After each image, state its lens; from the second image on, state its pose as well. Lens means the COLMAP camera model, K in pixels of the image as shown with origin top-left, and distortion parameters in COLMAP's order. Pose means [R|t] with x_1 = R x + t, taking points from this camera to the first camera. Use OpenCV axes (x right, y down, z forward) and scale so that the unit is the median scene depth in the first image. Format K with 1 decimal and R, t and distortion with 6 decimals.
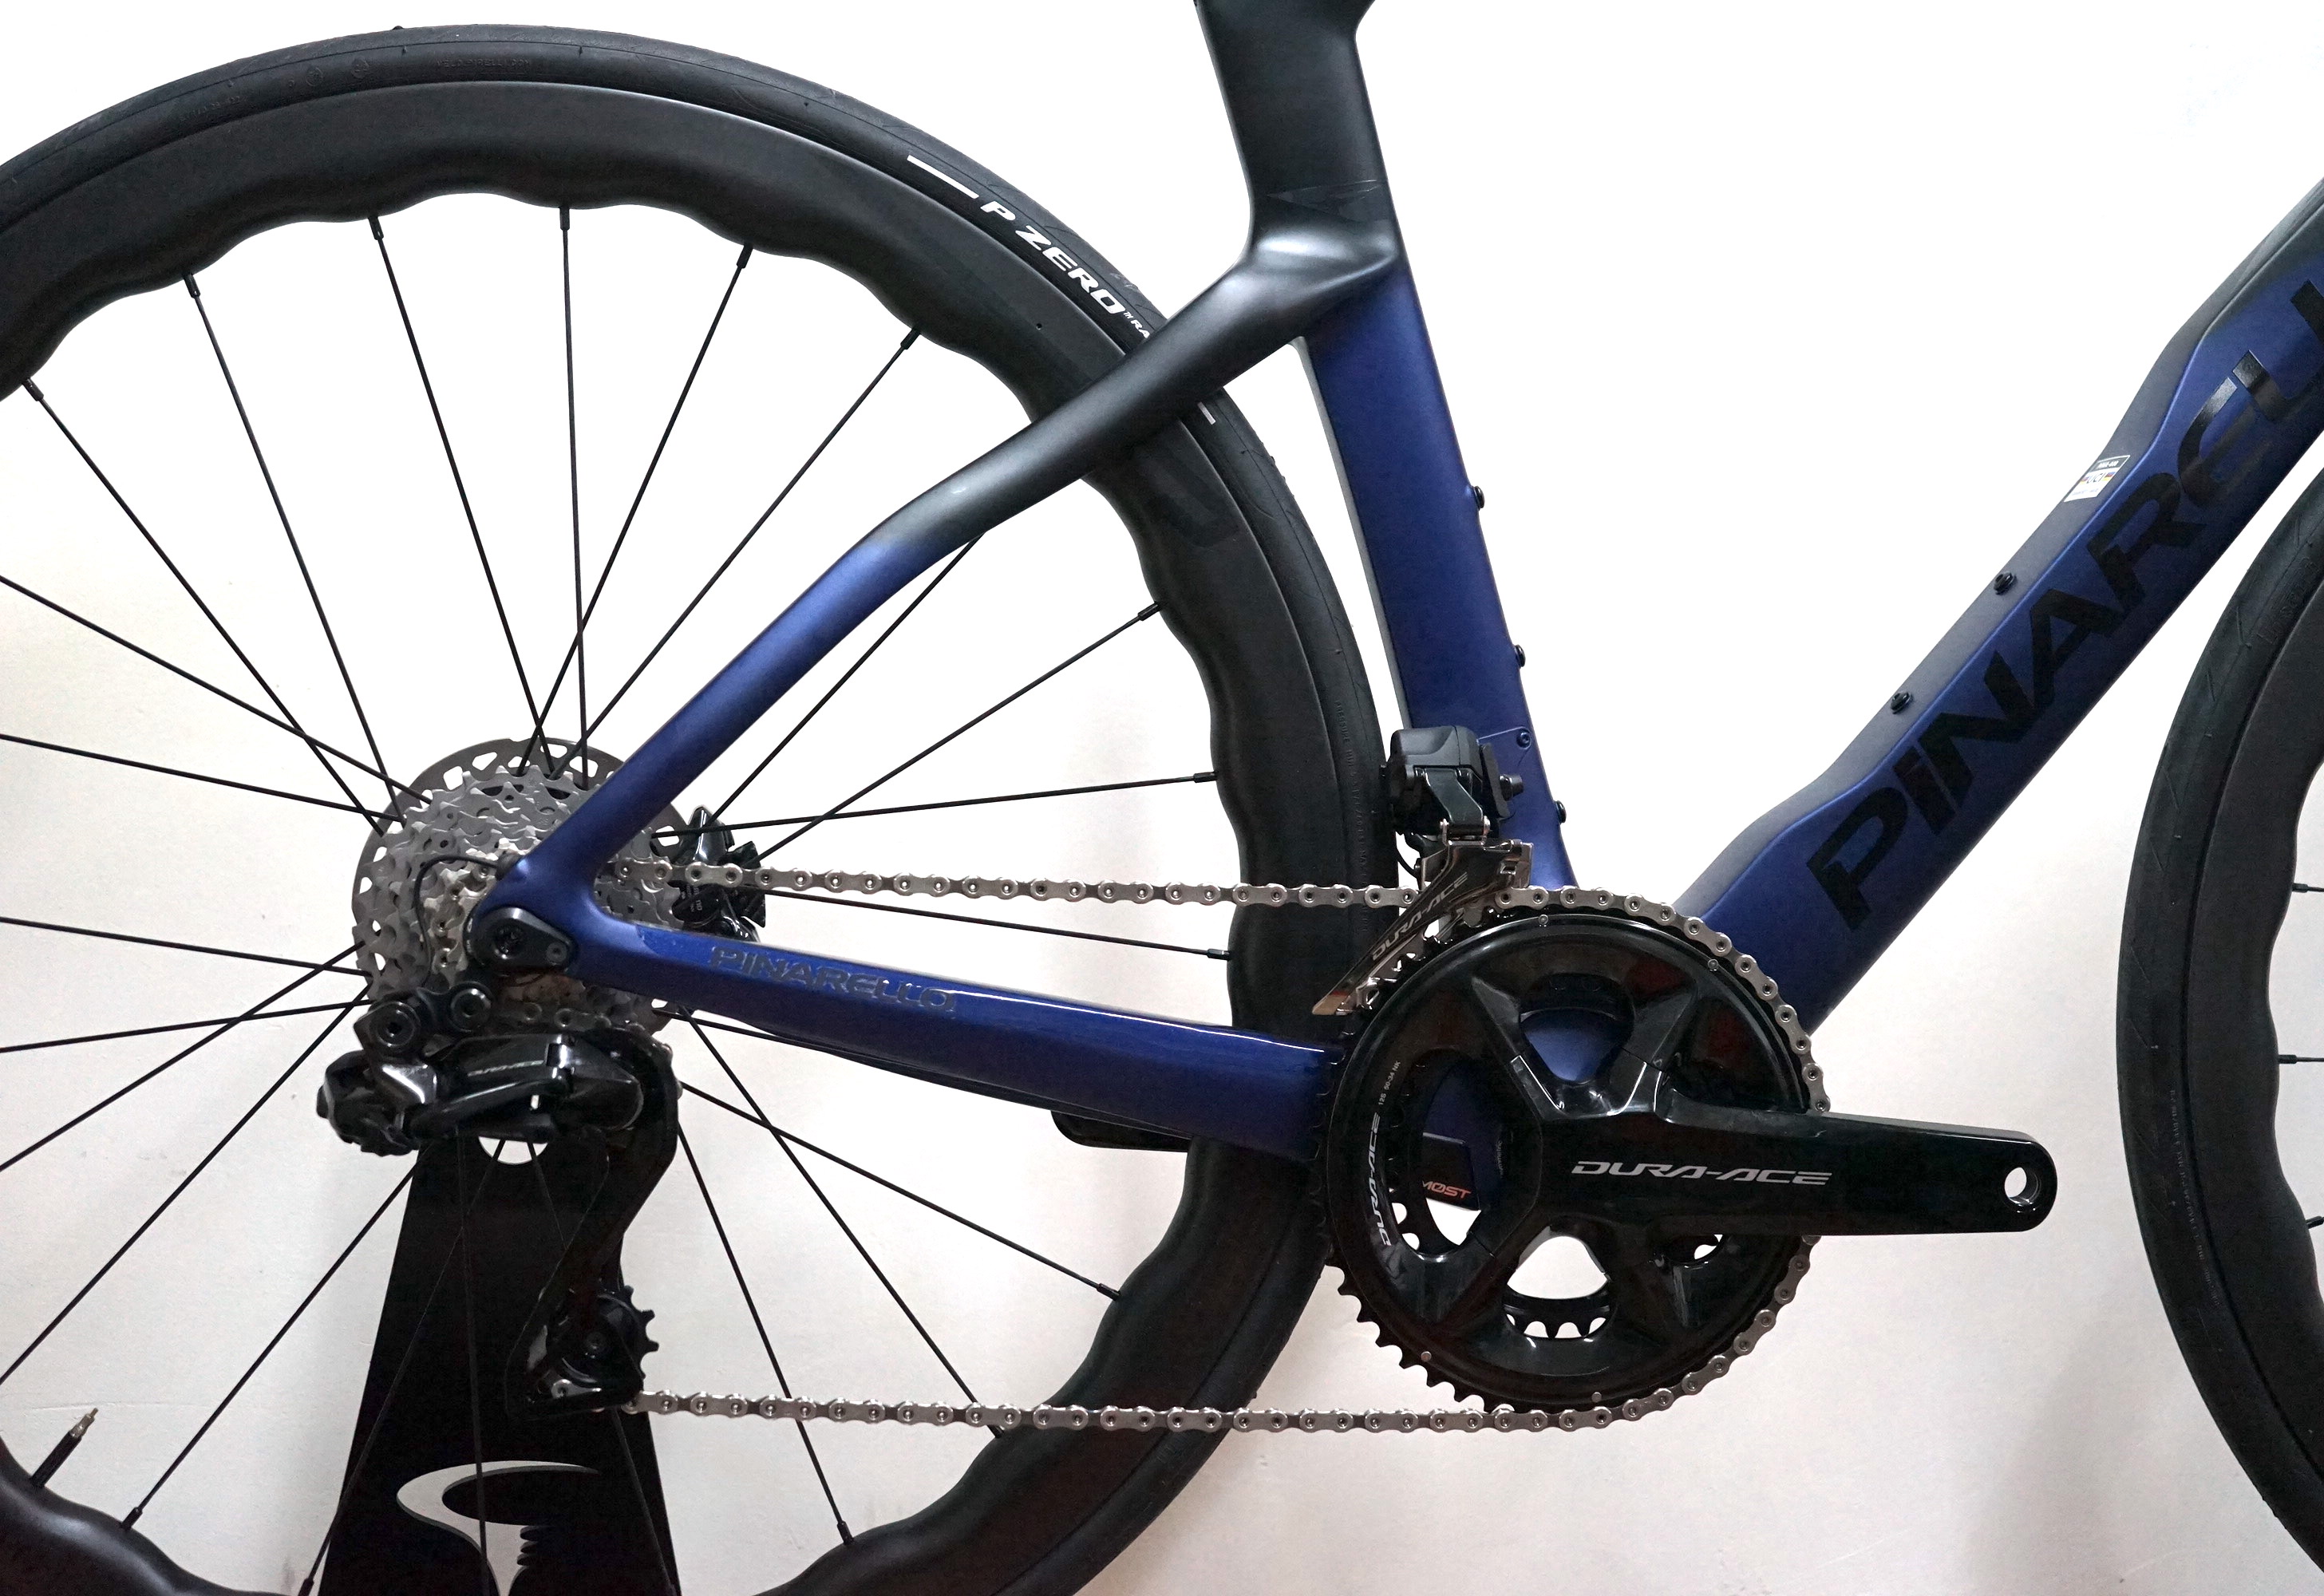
lens RADIAL K [[3192.0, 0, 1244.5], [0, 3192.0, 760.6], [0, 0, 1]] dist [0.000550, 0.000000]
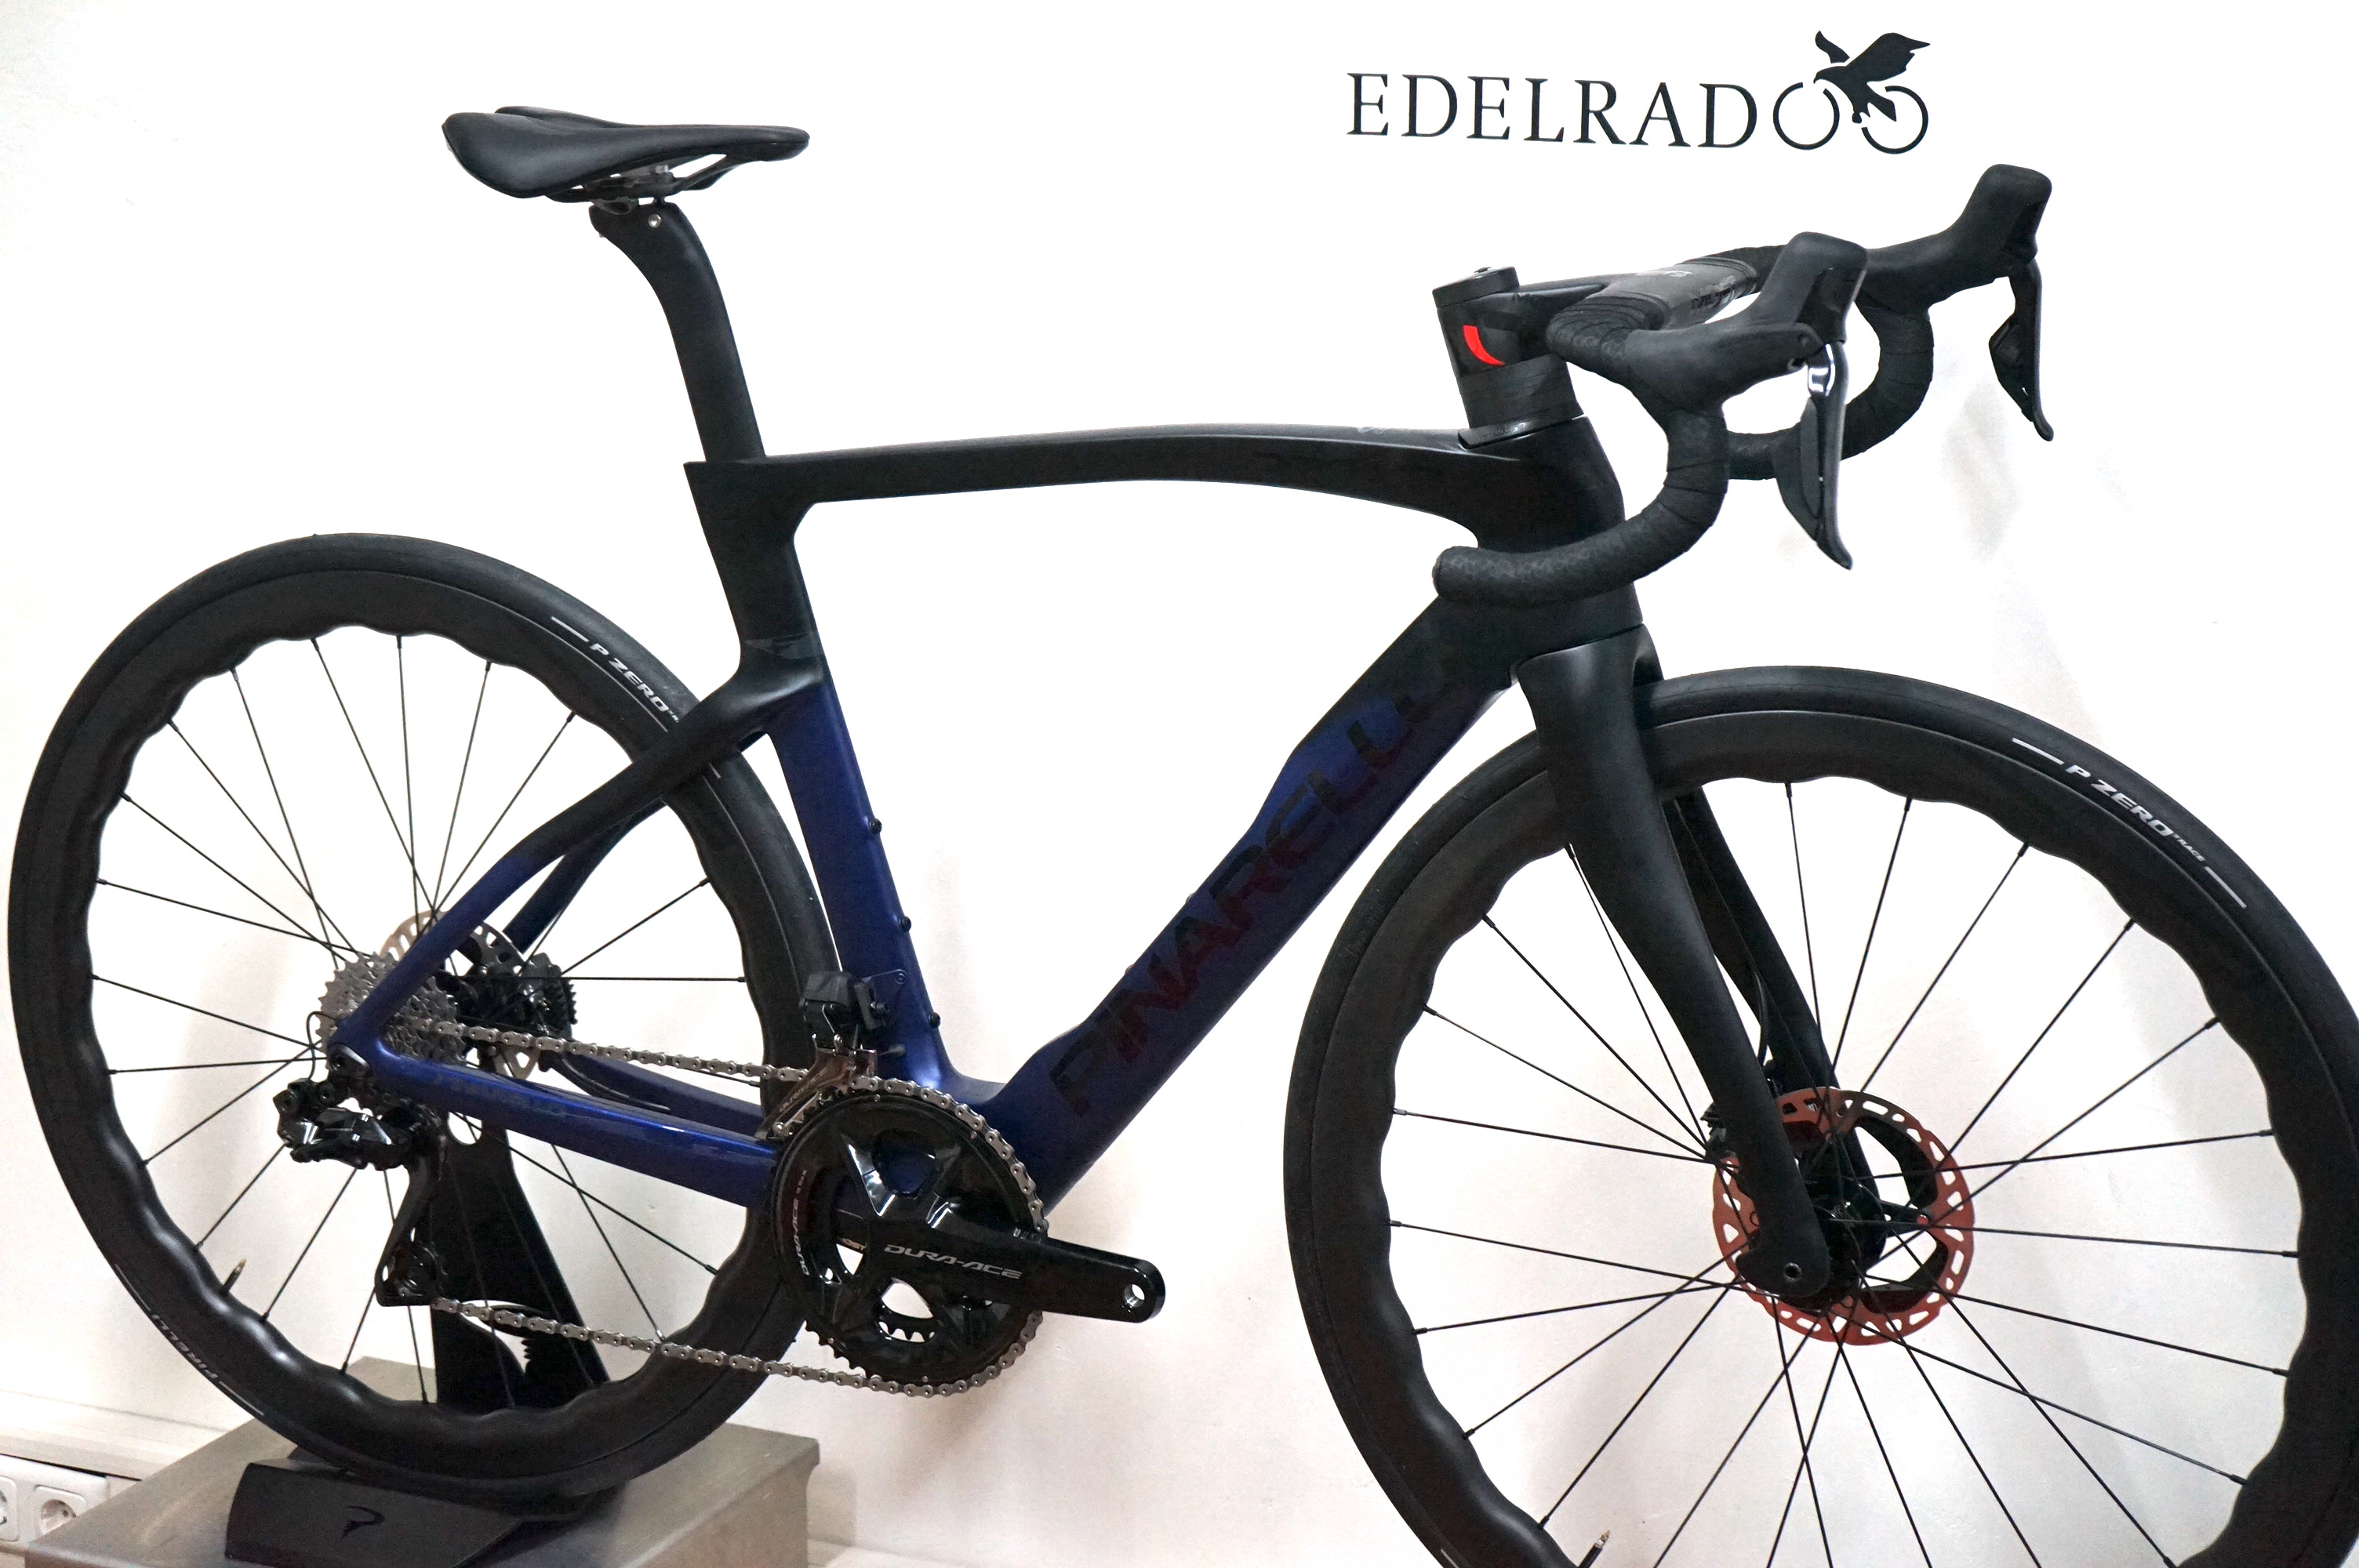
lens RADIAL K [[4271.0, 0, 1176.9], [0, 4271.0, 785.5], [0, 0, 1]] dist [0.014522, 0.000000]
pose [[0.836680, 0.085317, -0.541006, 1.381257], [0.025524, 0.980645, 0.194122, -0.523823], [0.547097, -0.176227, 0.818308, -0.675474]]
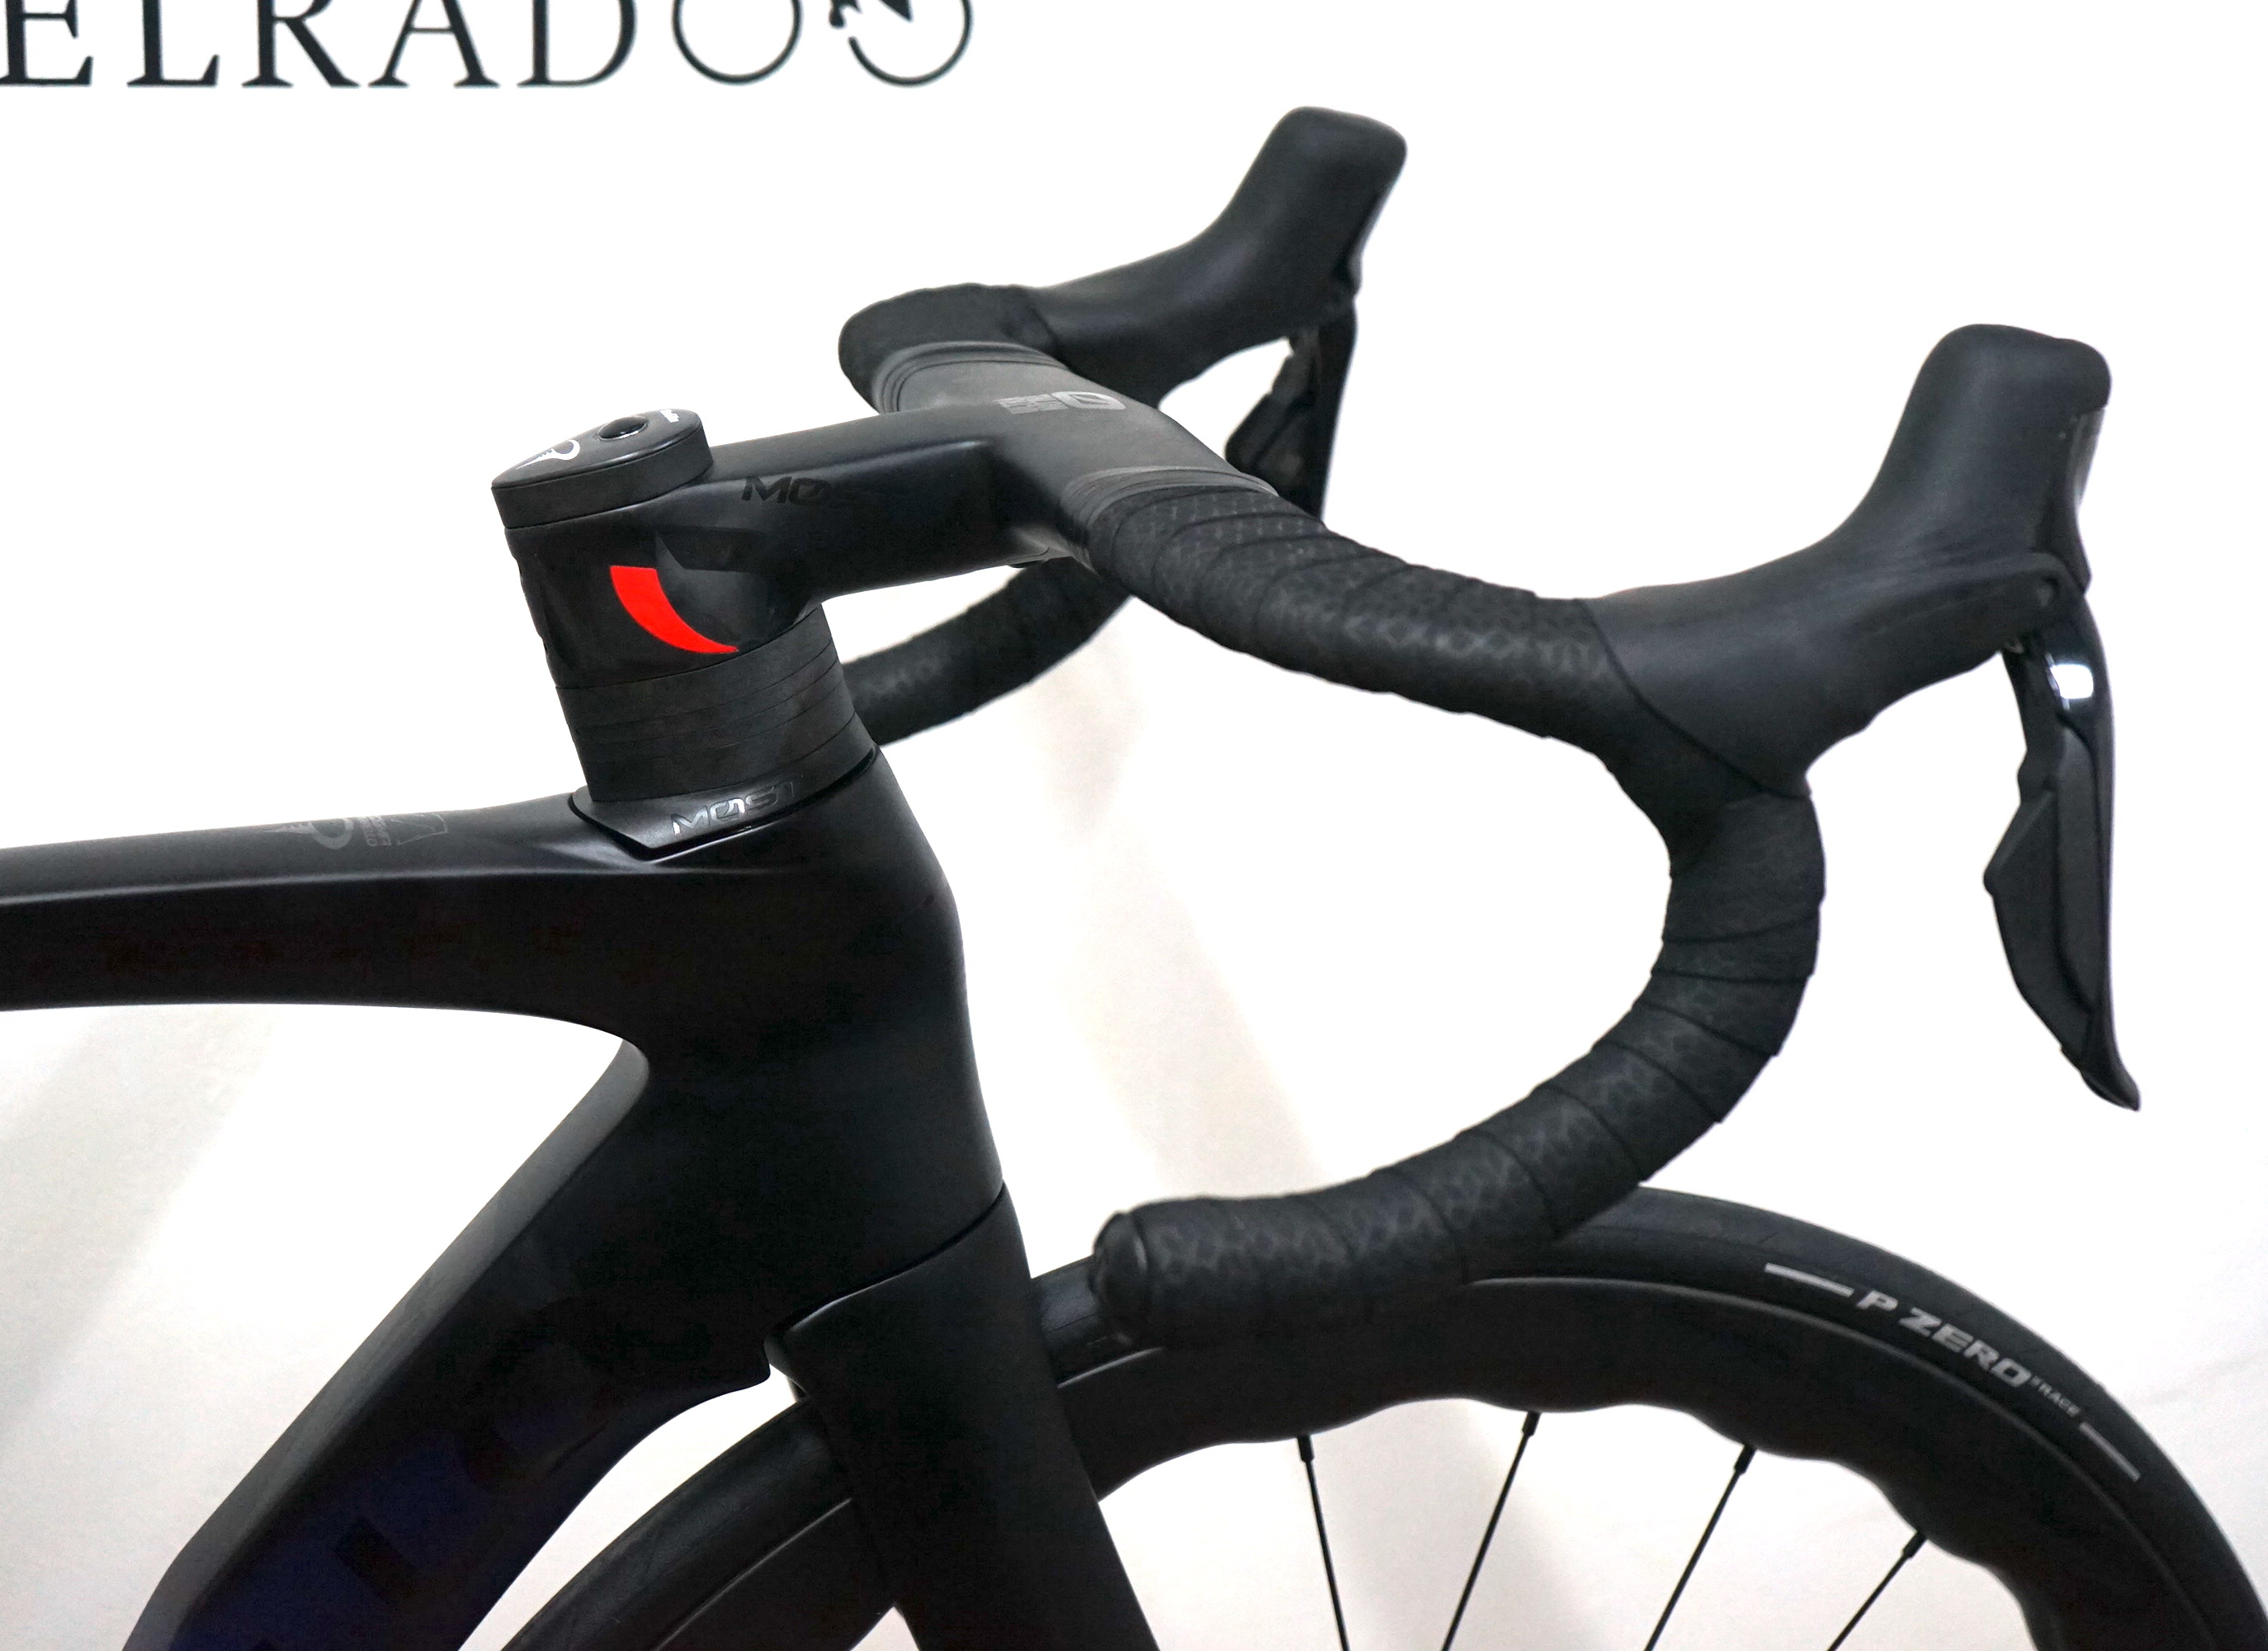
lens RADIAL K [[3775.0, 0, 1131.8], [0, 3775.0, 825.0], [0, 0, 1]] dist [-0.009296, 0.000000]
pose [[0.984115, -0.057697, 0.167893, 0.381011], [0.009390, 0.961308, 0.275315, -0.493640], [-0.177281, -0.269366, 0.946580, 0.346956]]
